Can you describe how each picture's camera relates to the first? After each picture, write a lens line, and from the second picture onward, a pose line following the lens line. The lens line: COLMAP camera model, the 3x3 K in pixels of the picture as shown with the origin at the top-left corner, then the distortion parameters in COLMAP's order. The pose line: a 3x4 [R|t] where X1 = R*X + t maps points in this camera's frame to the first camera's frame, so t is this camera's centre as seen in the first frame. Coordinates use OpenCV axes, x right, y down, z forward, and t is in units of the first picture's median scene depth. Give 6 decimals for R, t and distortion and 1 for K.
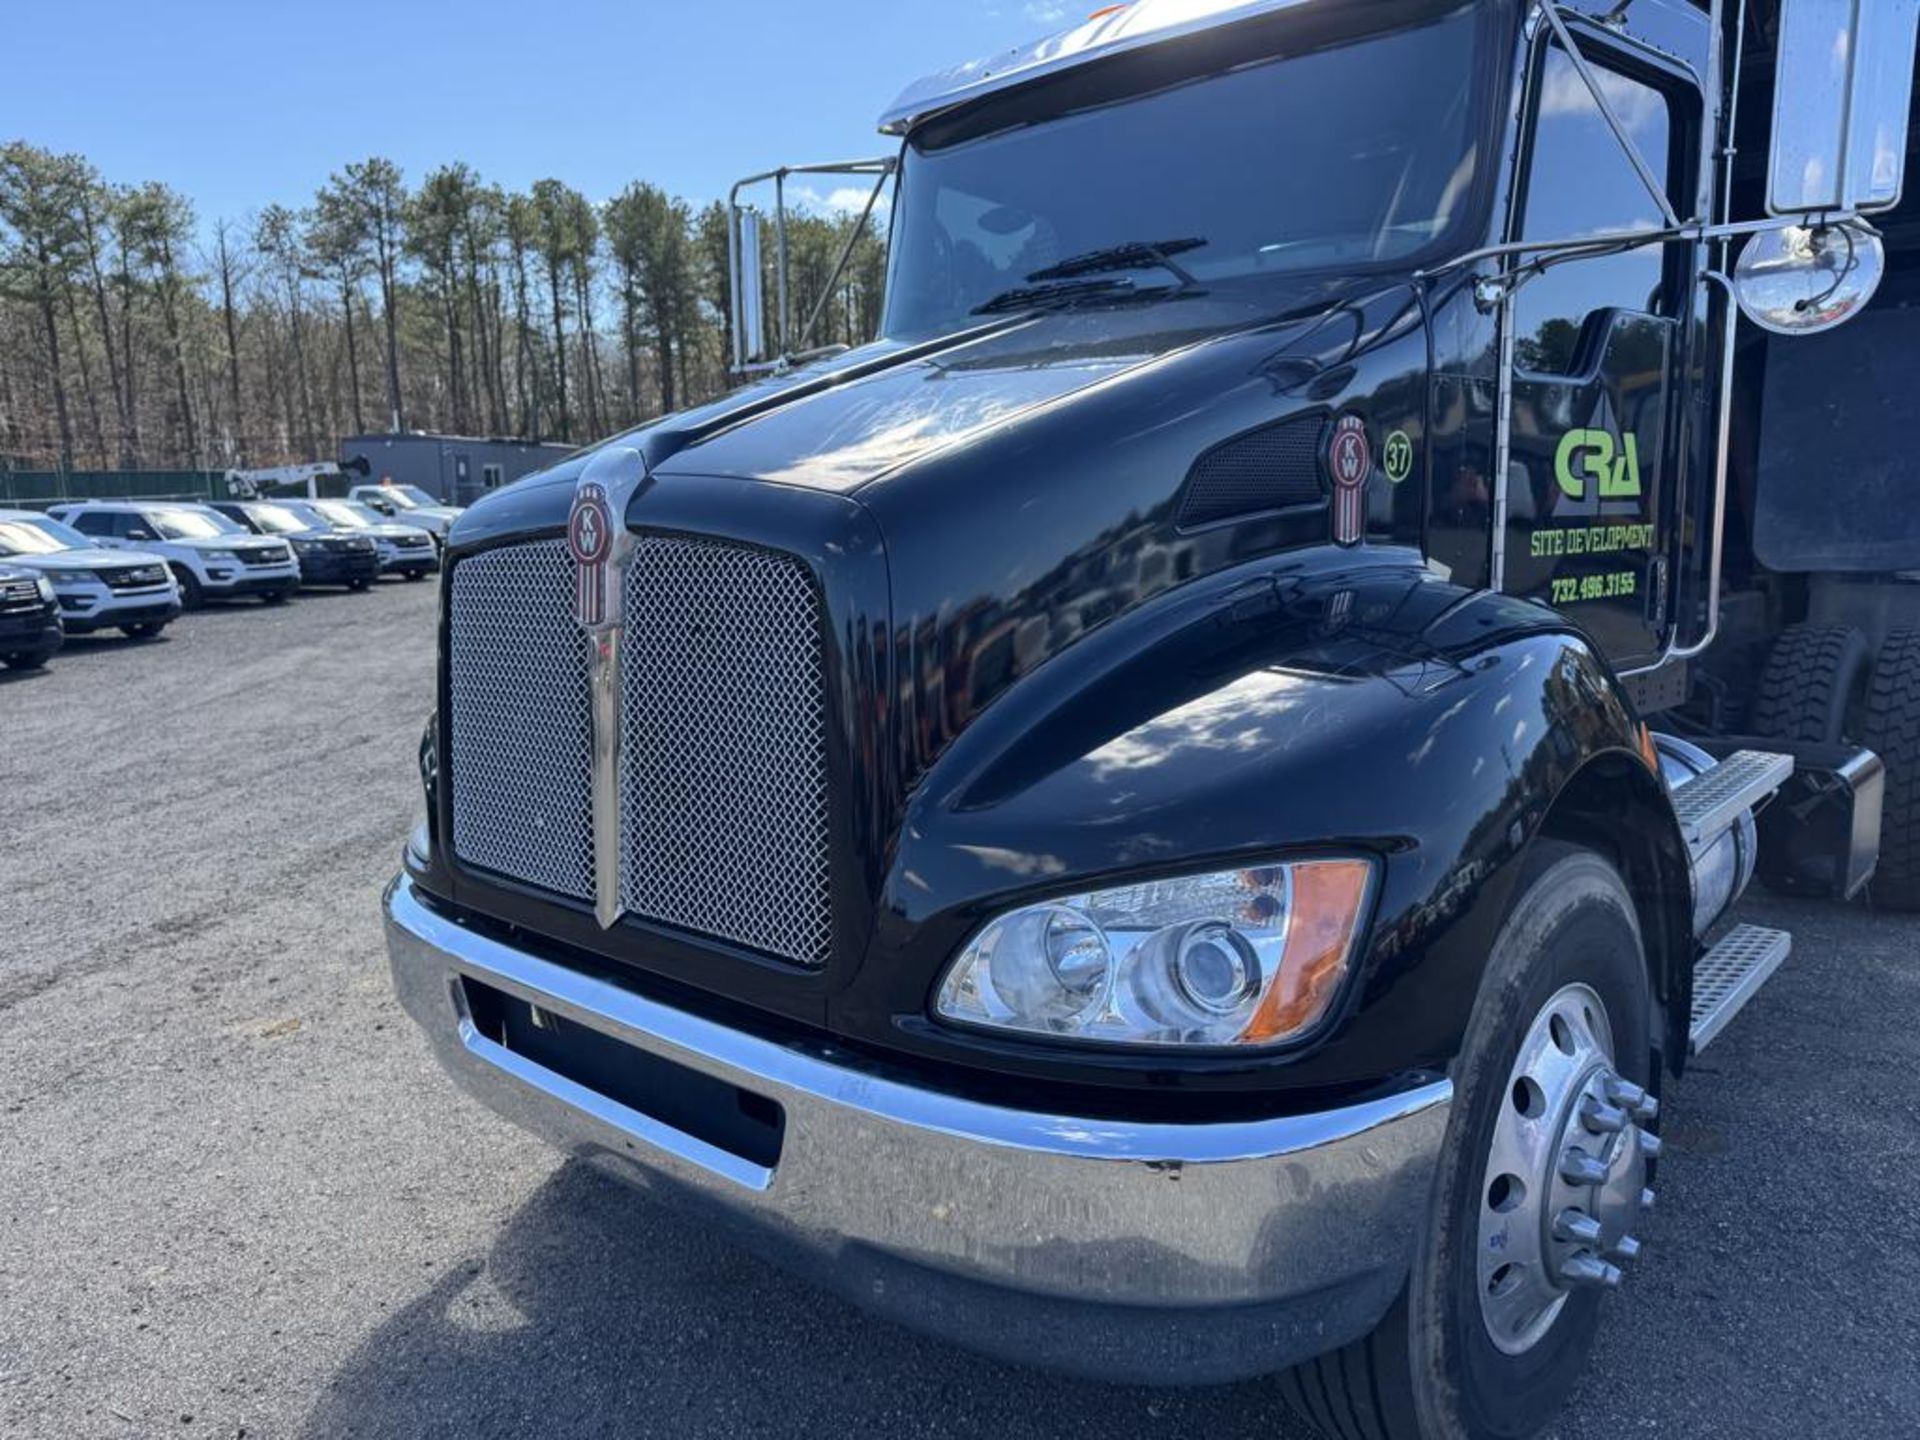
lens RADIAL K [[1347.9, 0, 954.2], [0, 1347.9, 713.5], [0, 0, 1]] dist [0.052766, -0.075028]
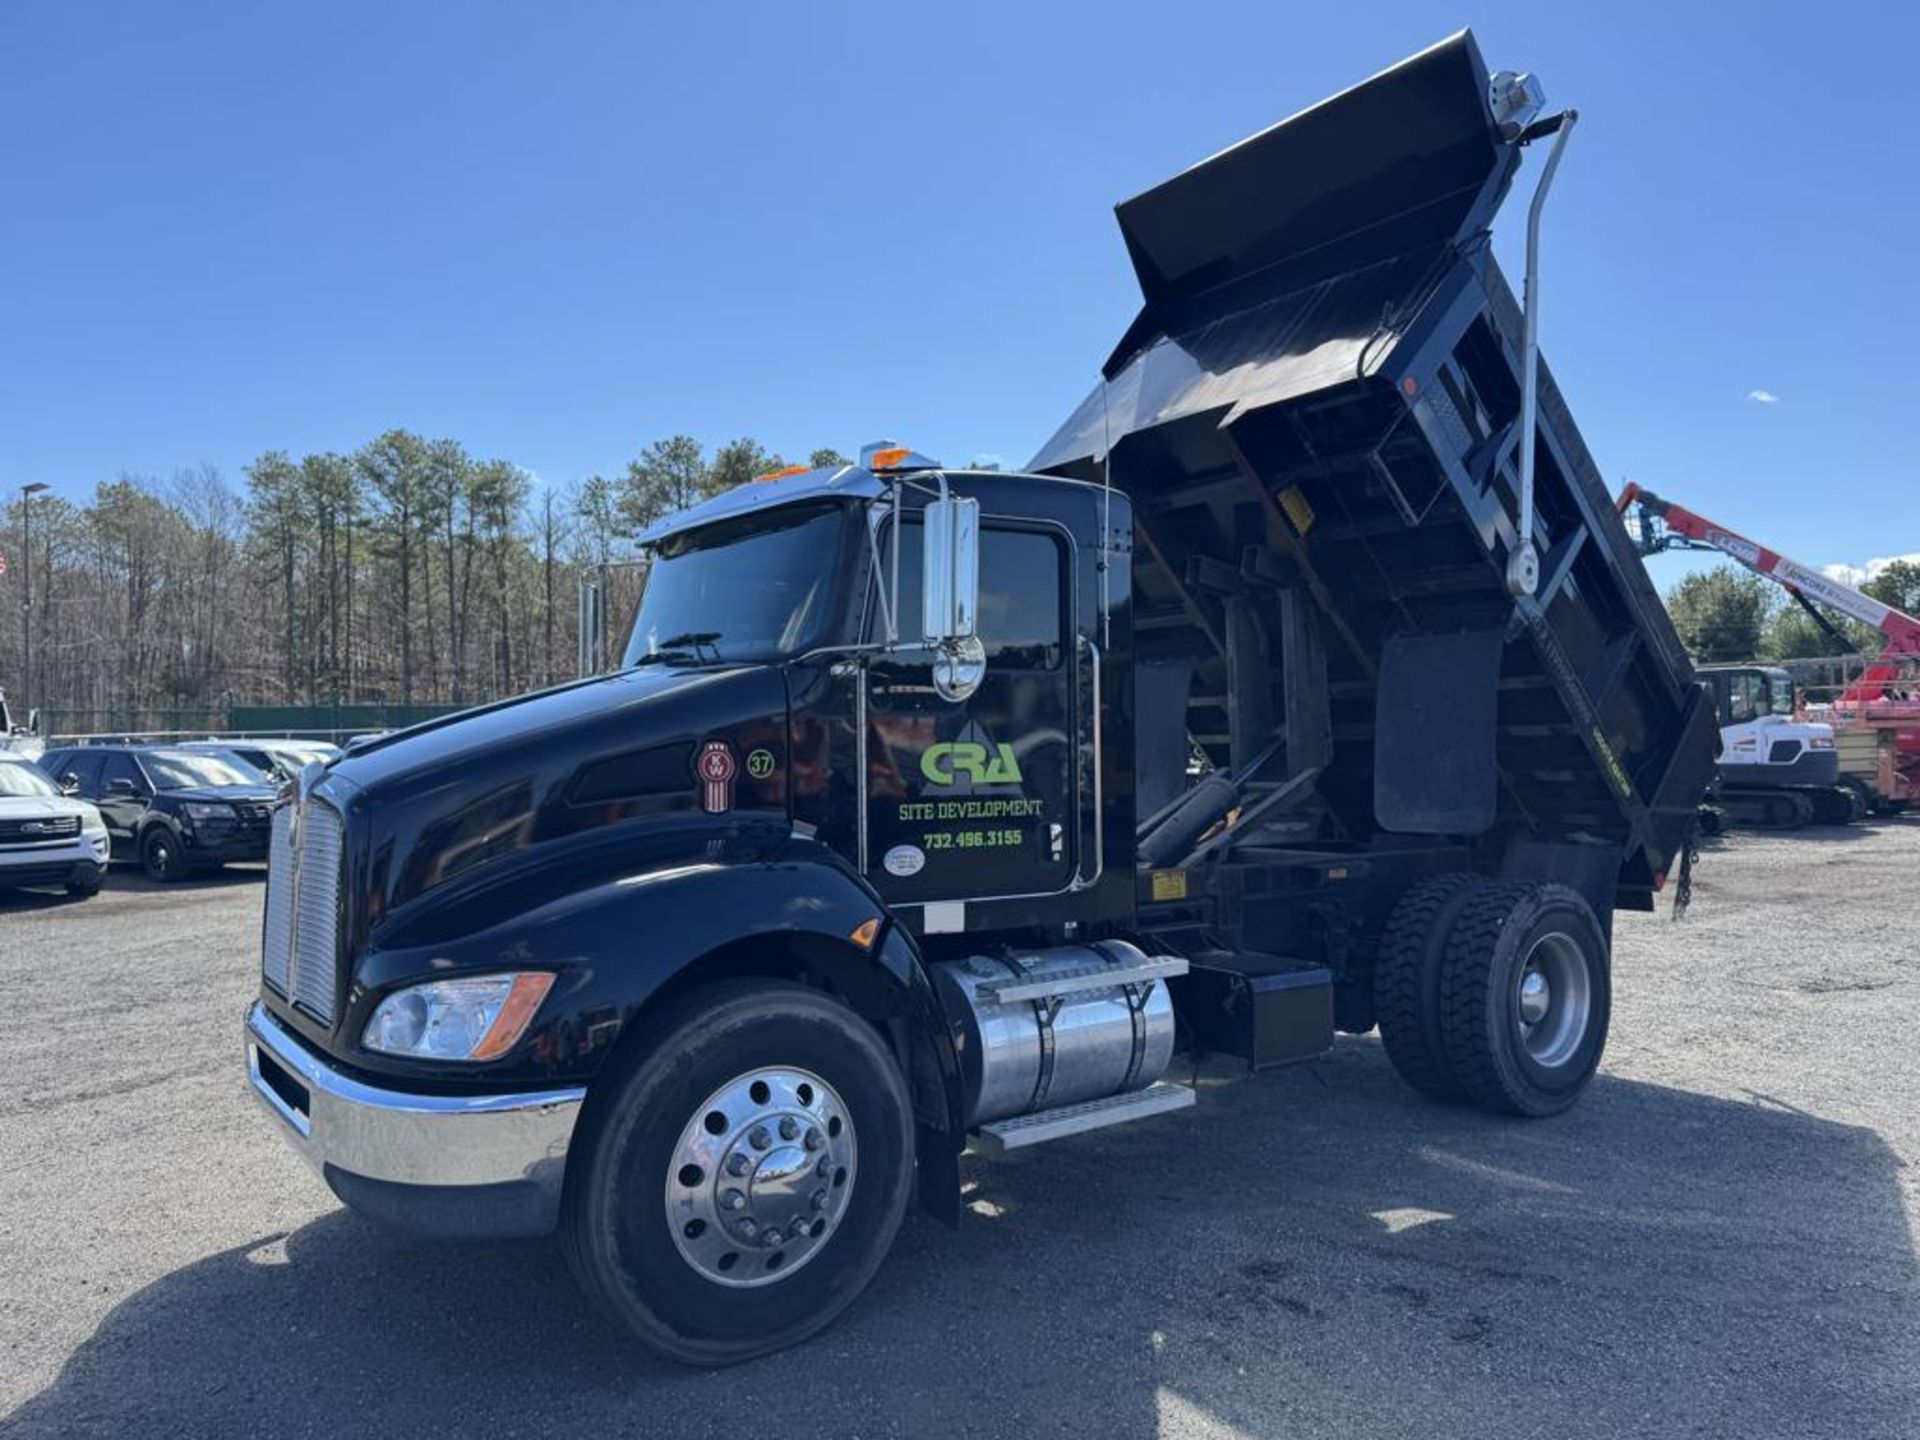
lens RADIAL K [[1340.3, 0, 965.8], [0, 1340.3, 713.4], [0, 0, 1]] dist [0.059784, -0.069121]
pose [[0.982046, 0.009644, -0.188393, 0.068162], [-0.041098, 0.985641, -0.163776, 0.001665], [0.184109, 0.168578, 0.968342, -0.048734]]
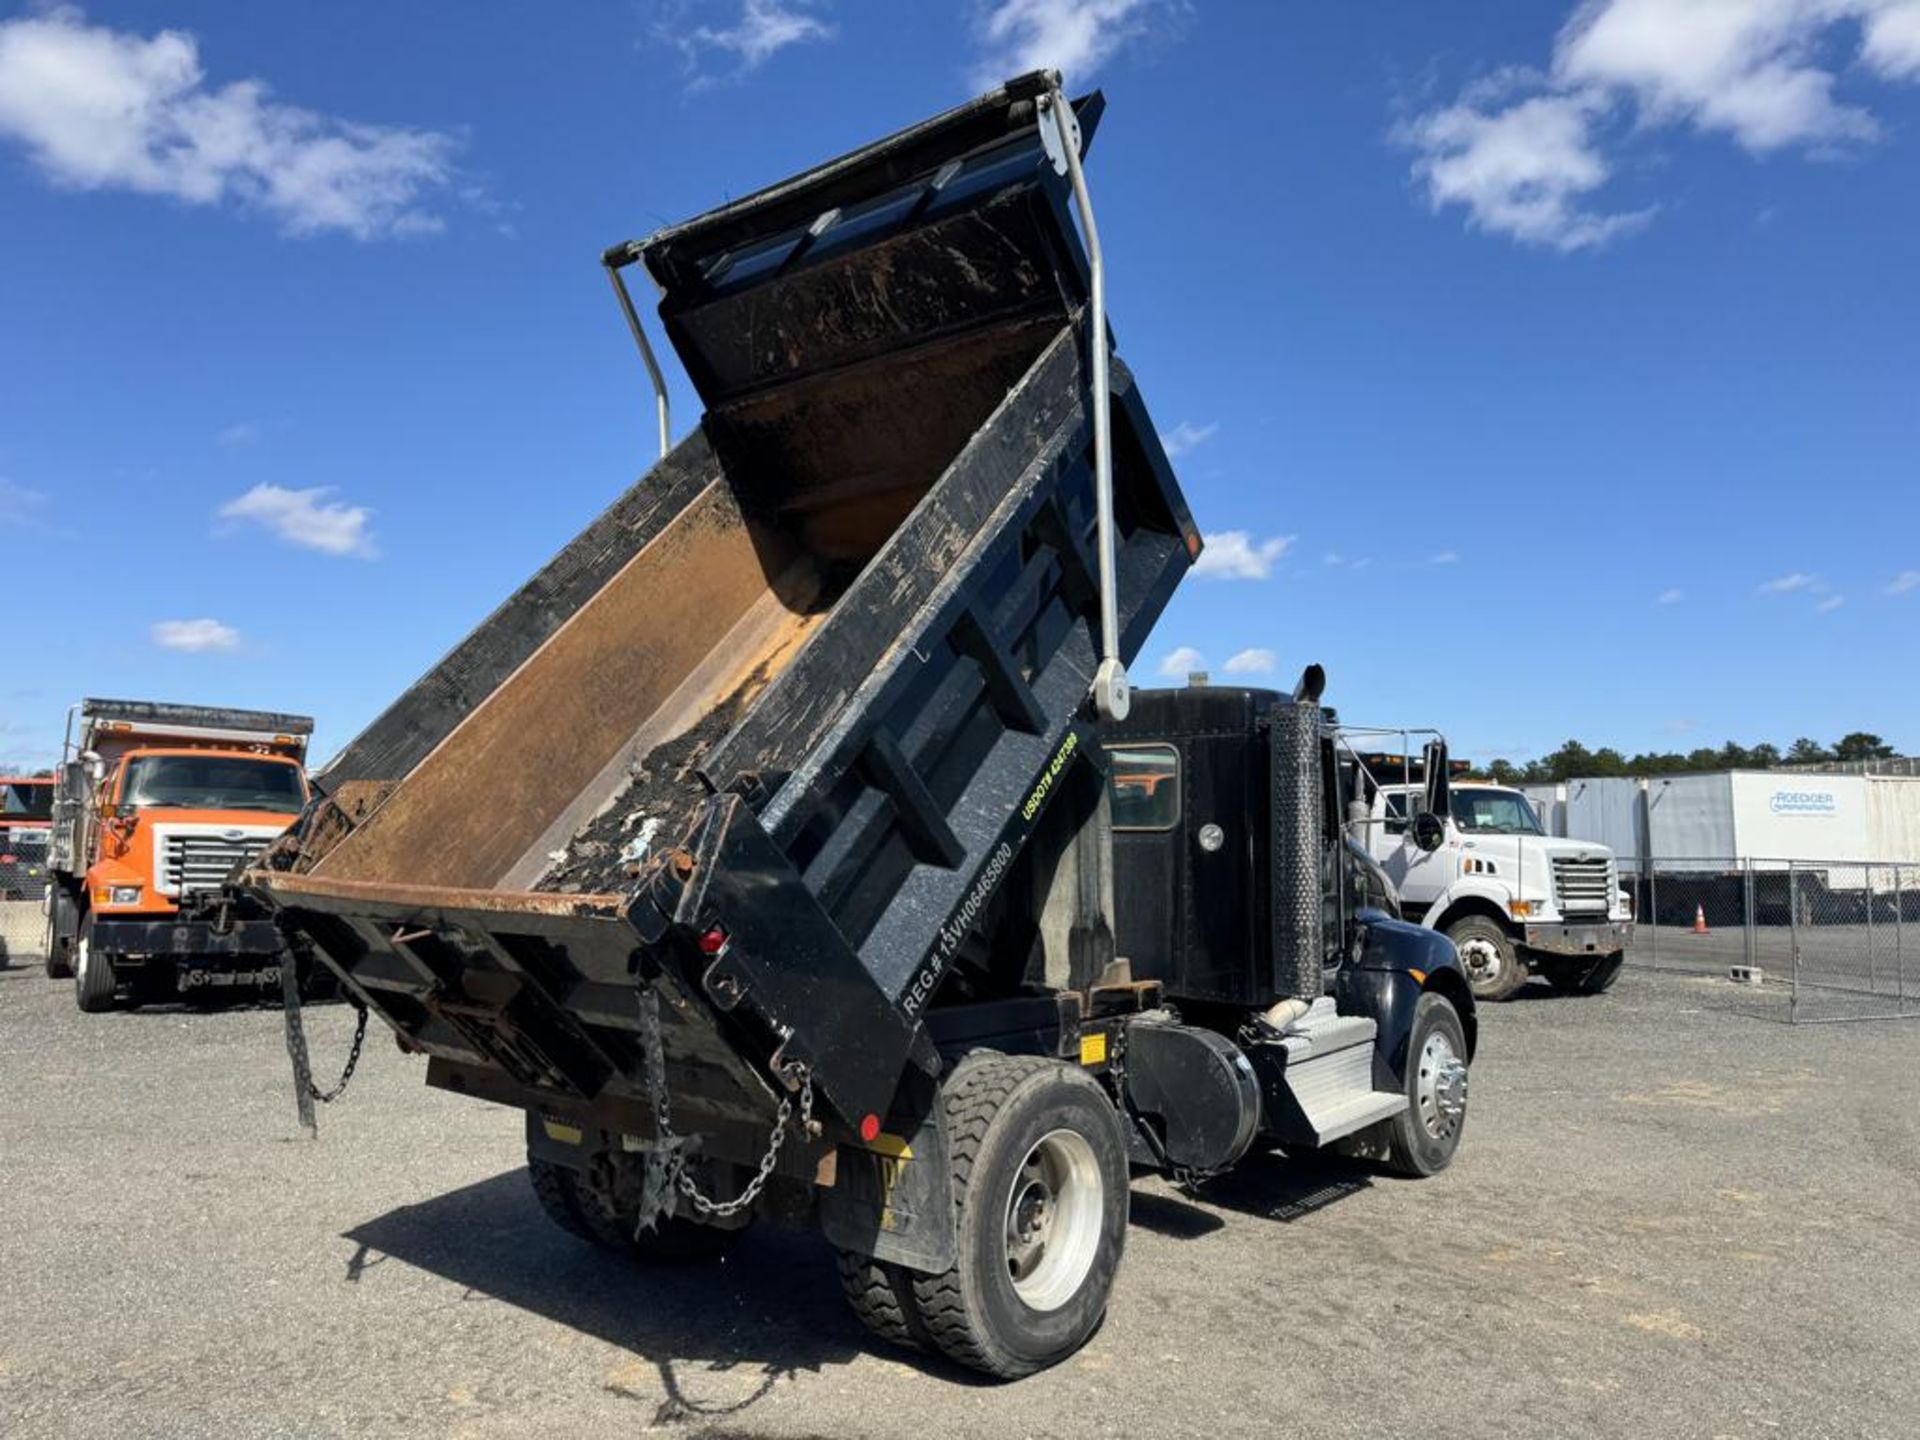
lens RADIAL K [[1345.5, 0, 964.9], [0, 1345.5, 713.9], [0, 0, 1]] dist [0.063884, -0.071138]
pose [[-0.997907, 0.003849, -0.064549, 0.076411], [0.000734, 0.998837, 0.048213, -0.060688], [0.064659, 0.048065, -0.996749, 0.346468]]
